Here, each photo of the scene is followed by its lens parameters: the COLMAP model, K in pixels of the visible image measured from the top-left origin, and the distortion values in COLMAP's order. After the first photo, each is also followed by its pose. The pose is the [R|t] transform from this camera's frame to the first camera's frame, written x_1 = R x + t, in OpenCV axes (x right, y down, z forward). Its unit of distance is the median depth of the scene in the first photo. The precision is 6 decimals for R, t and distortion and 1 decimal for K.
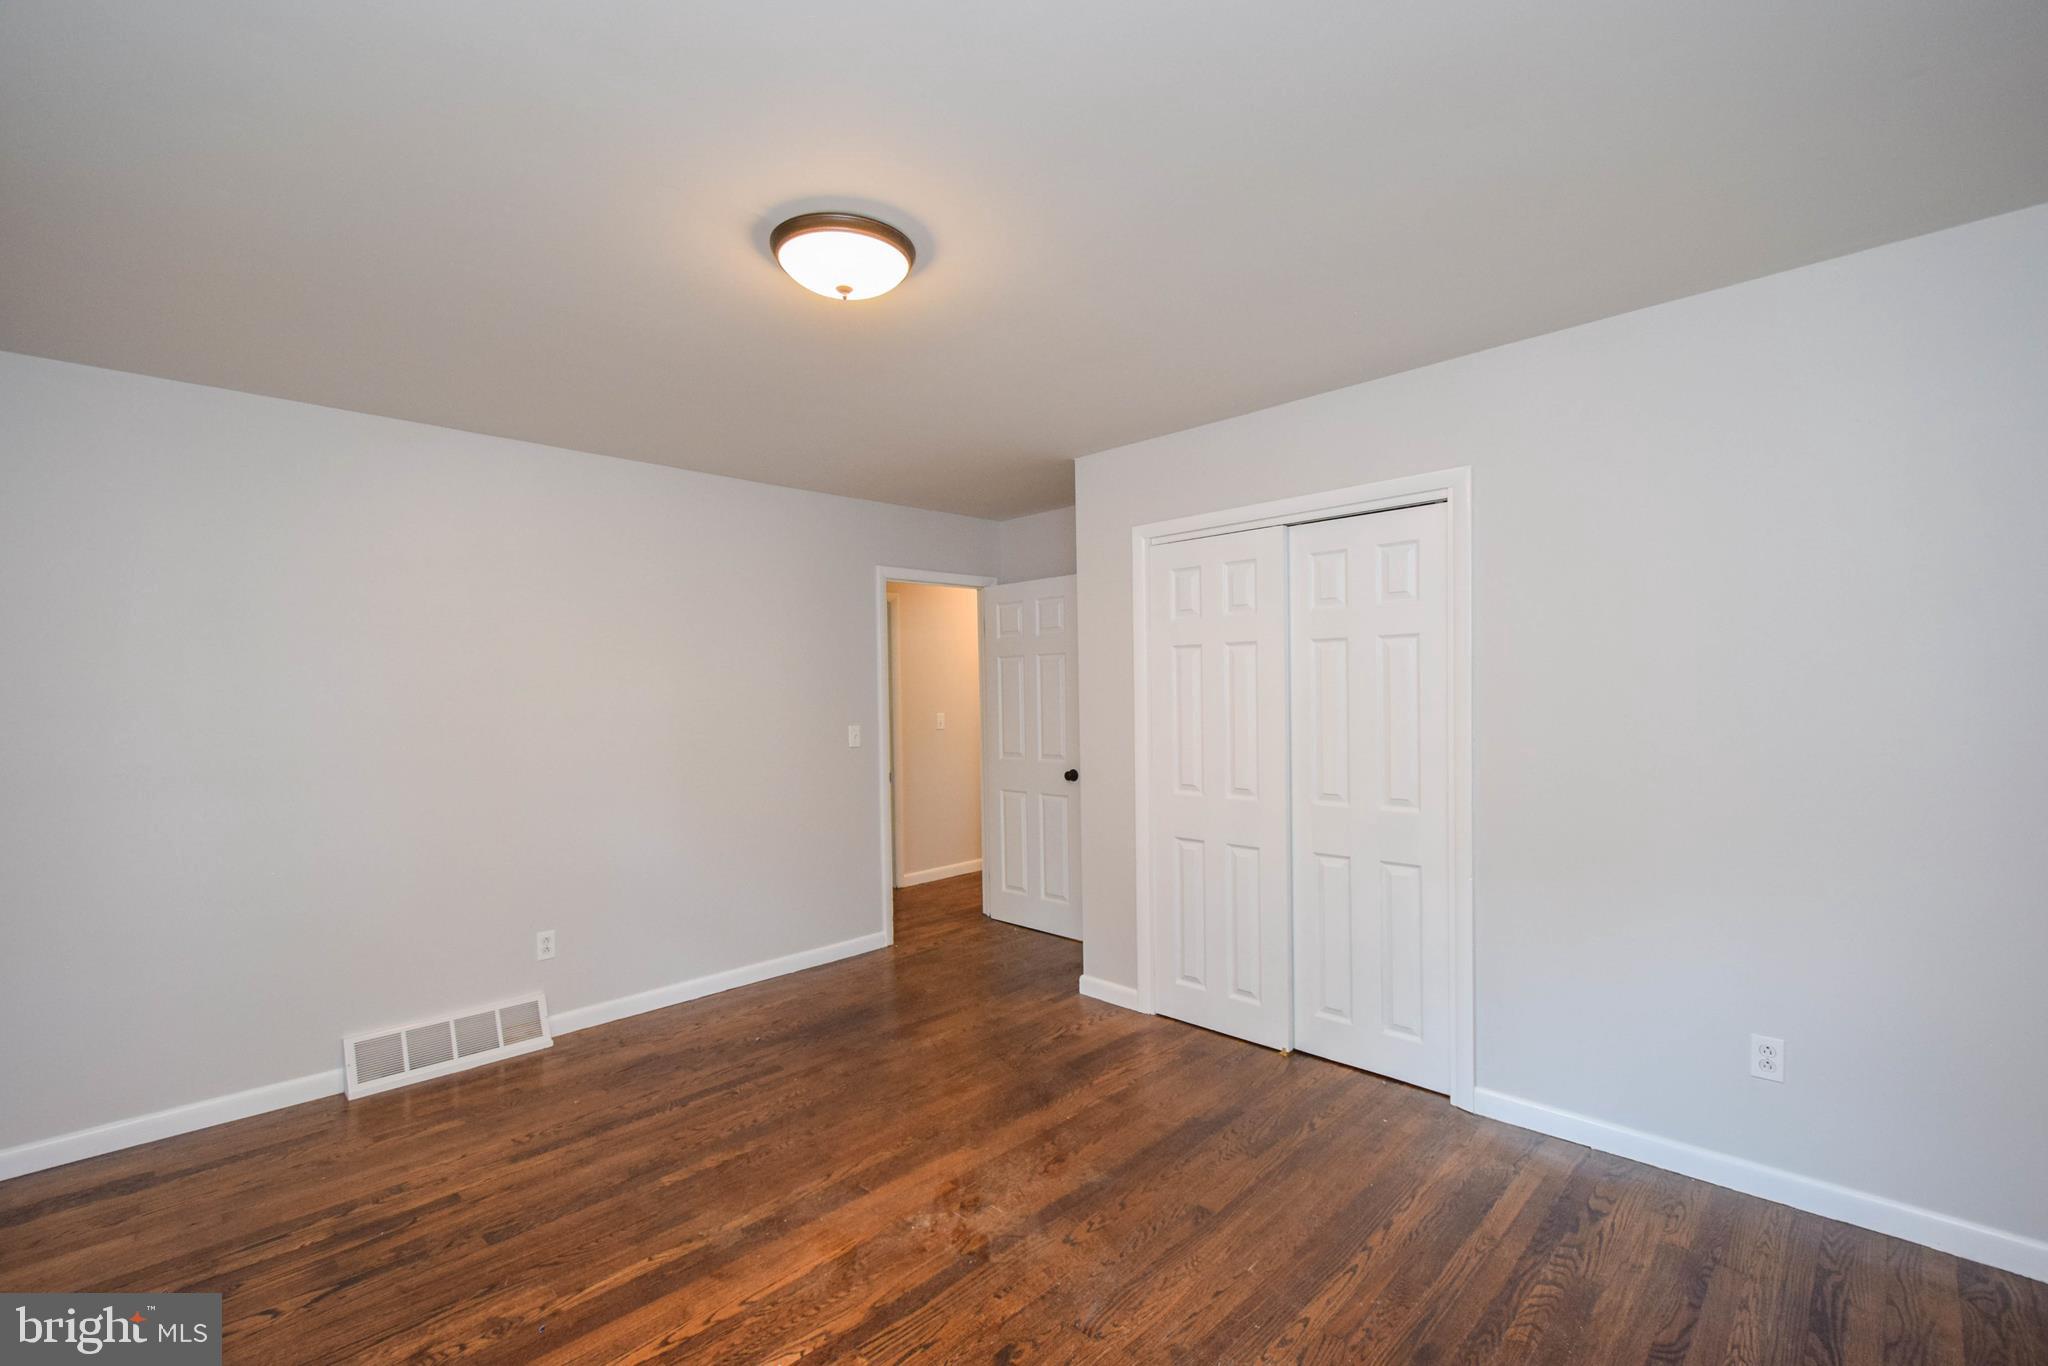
lens RADIAL K [[888.4, 0, 1025.9], [0, 888.4, 711.6], [0, 0, 1]] dist [0.014542, -0.010935]
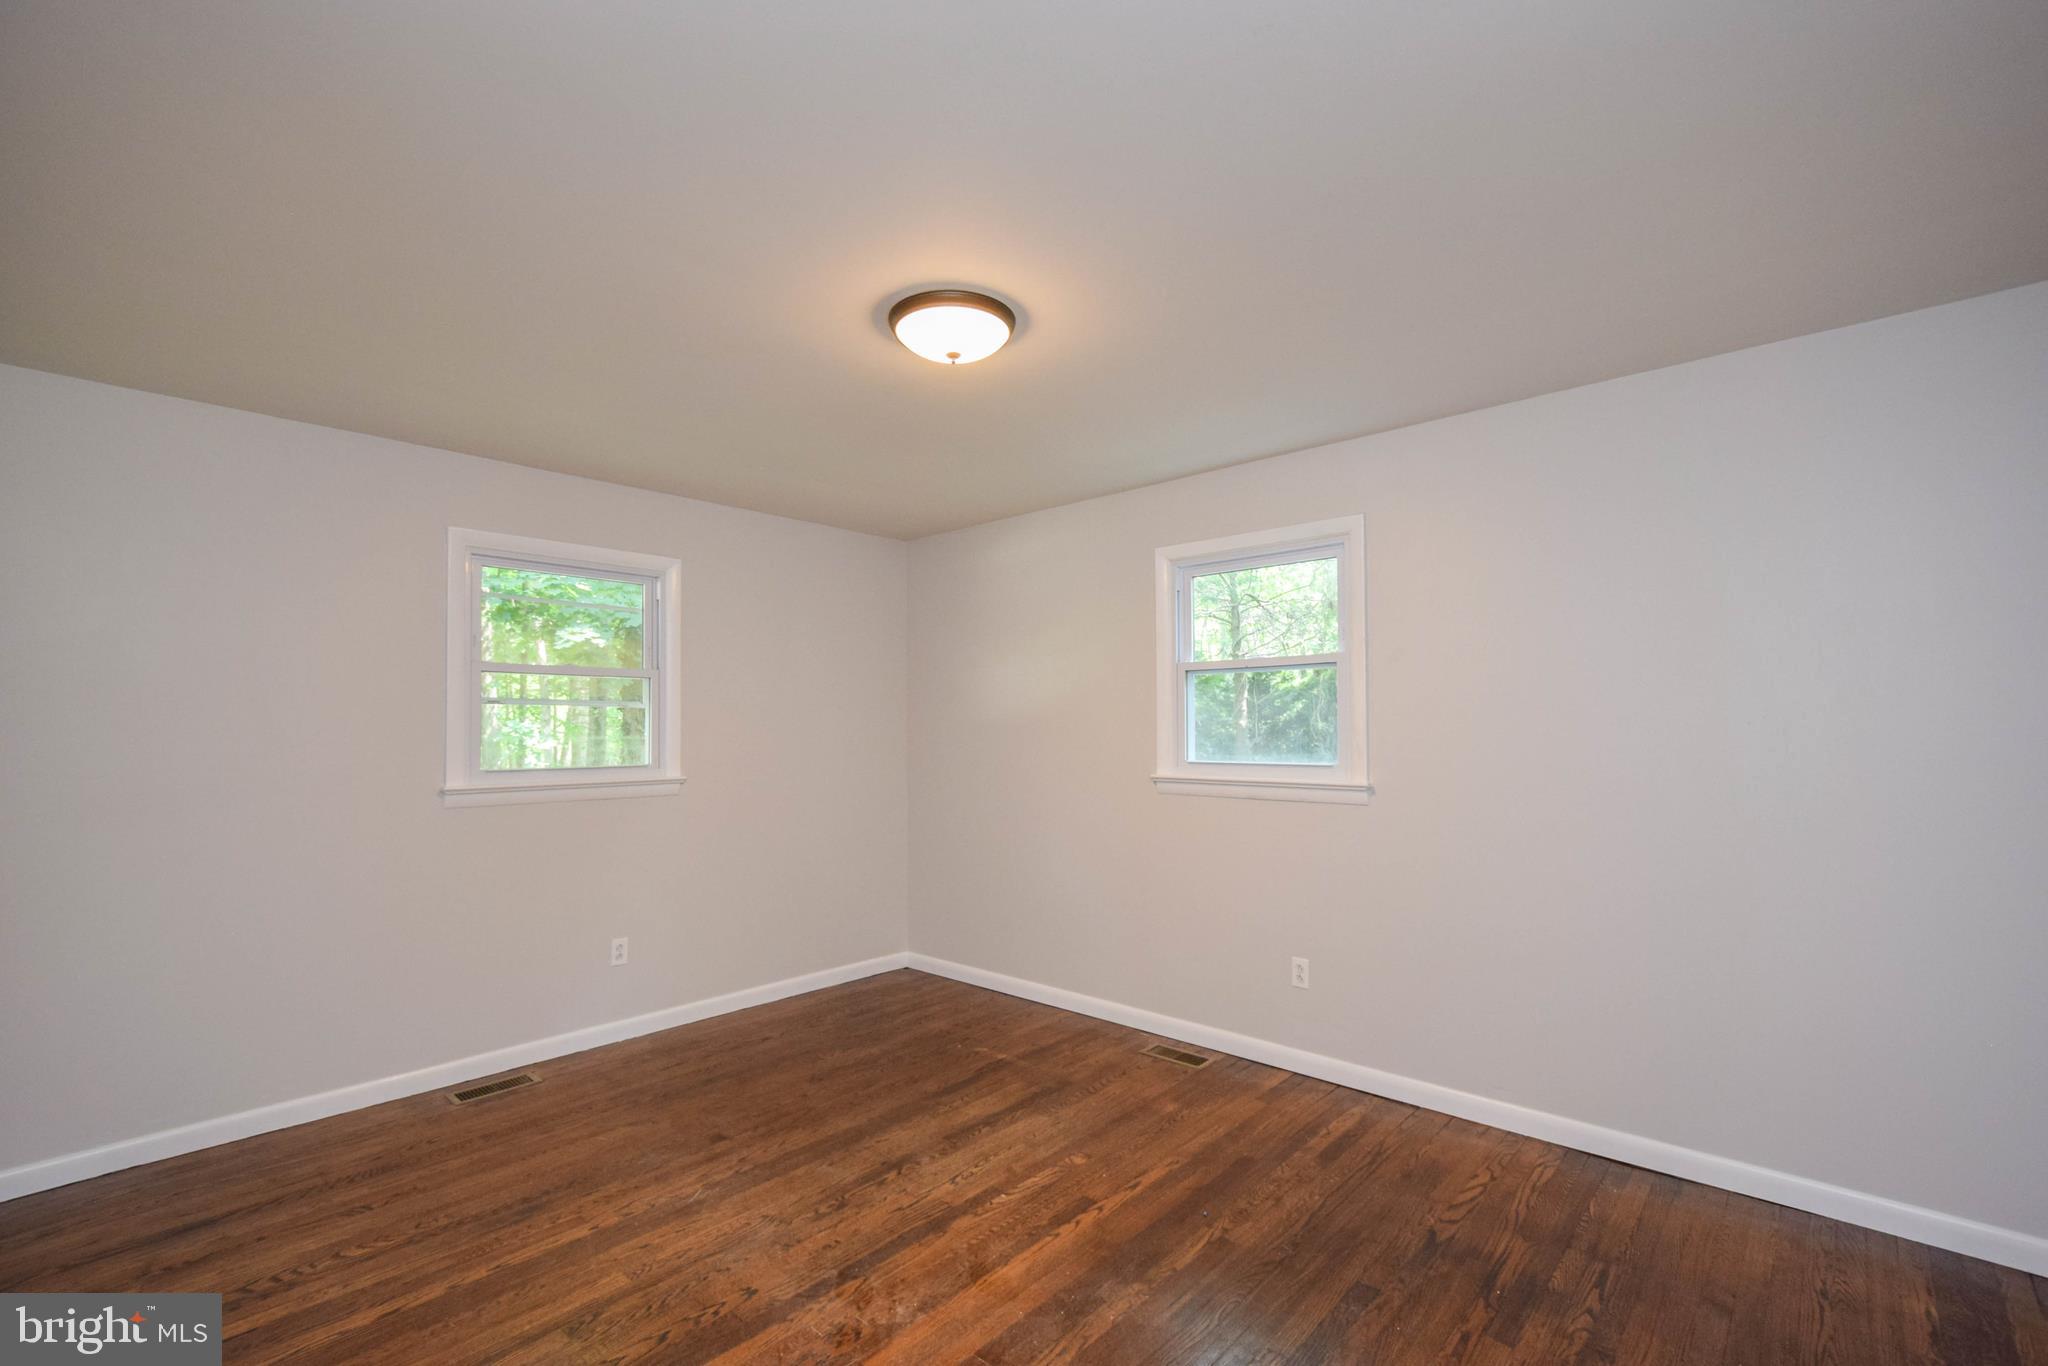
lens RADIAL K [[888.4, 0, 1025.9], [0, 888.4, 711.6], [0, 0, 1]] dist [0.014542, -0.010935]
pose [[-0.999014, 0.017994, -0.040582, -0.224413], [0.017959, 0.999838, 0.001222, -0.024177], [0.040597, 0.000492, -0.999175, 2.016606]]
